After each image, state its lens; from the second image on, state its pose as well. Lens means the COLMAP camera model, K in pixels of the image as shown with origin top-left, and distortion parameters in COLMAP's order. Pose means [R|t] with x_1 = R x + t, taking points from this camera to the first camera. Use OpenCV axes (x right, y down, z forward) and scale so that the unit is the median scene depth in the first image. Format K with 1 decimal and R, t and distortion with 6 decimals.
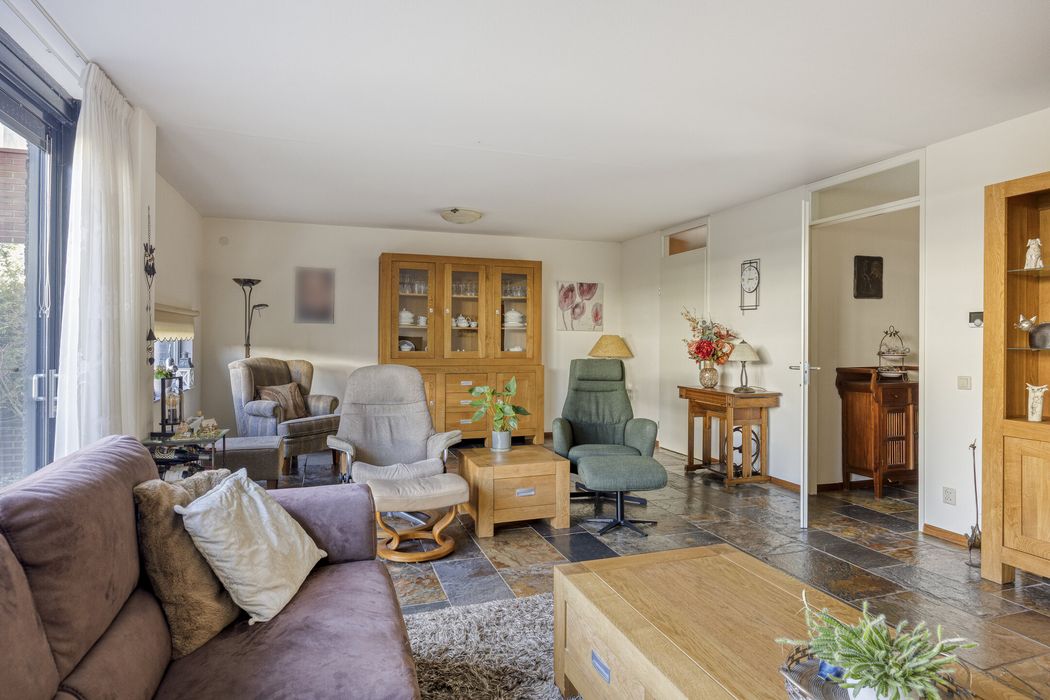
lens RADIAL K [[597.8, 0, 546.8], [0, 597.8, 336.9], [0, 0, 1]] dist [0.004796, -0.000722]
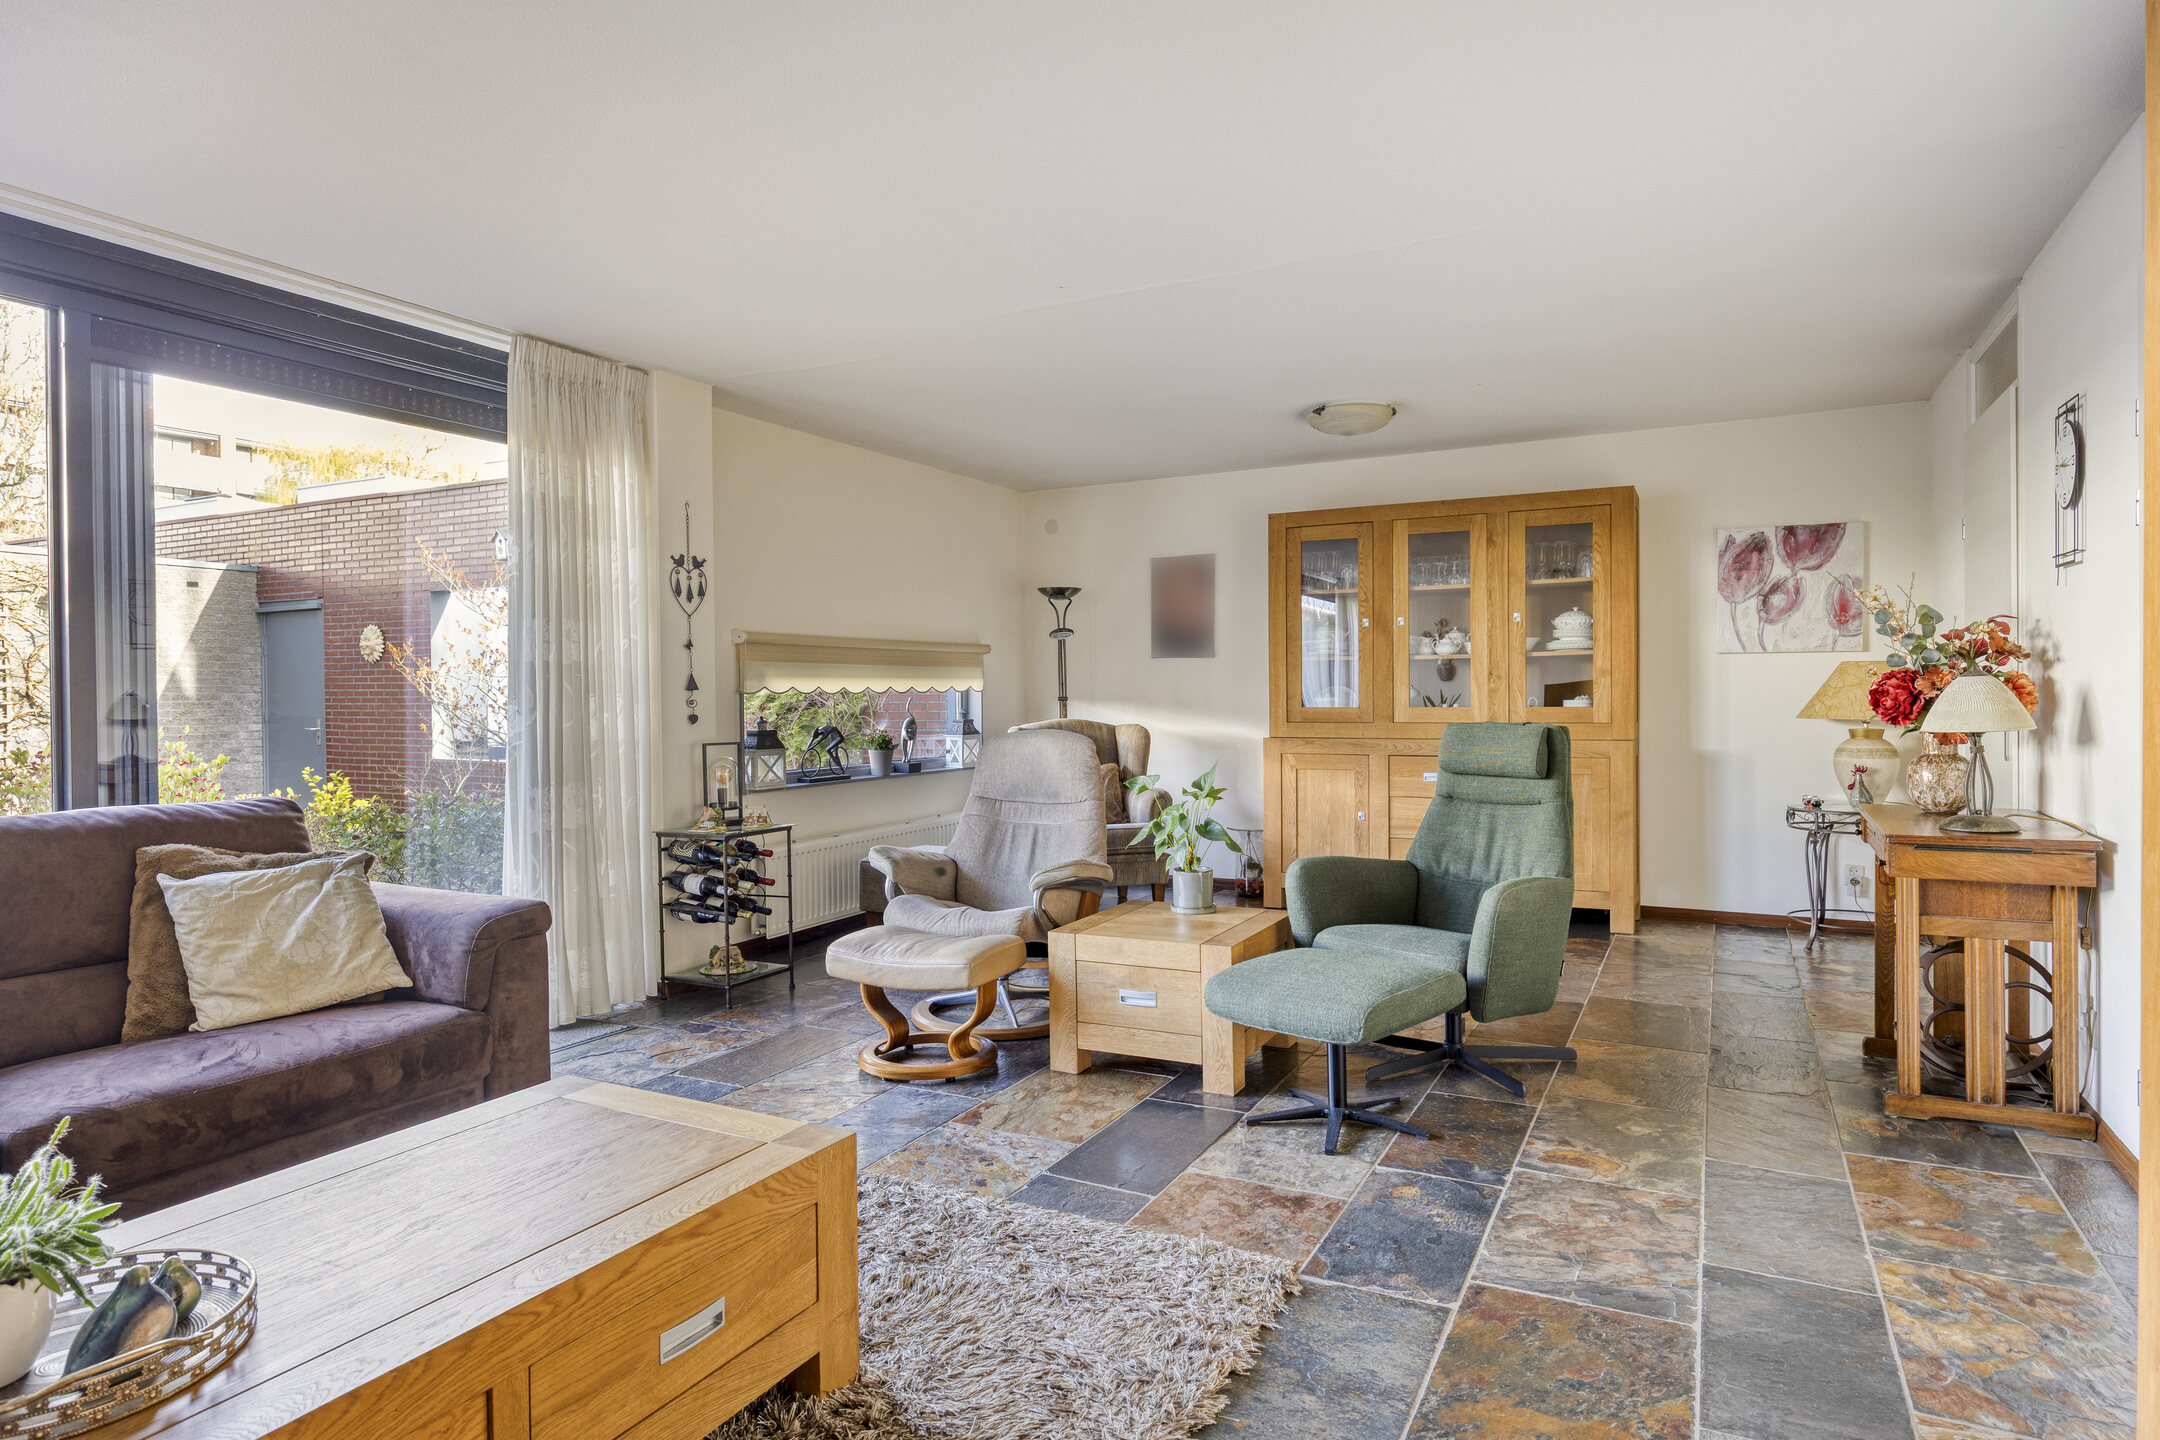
lens RADIAL K [[1229.8, 0, 1124.9], [0, 1229.8, 693.0], [0, 0, 1]] dist [0.004796, -0.000722]
pose [[0.688590, -0.012474, -0.725044, 0.414521], [0.017886, 0.999840, -0.000216, 0.009872], [0.724930, -0.012820, 0.688703, 0.197029]]
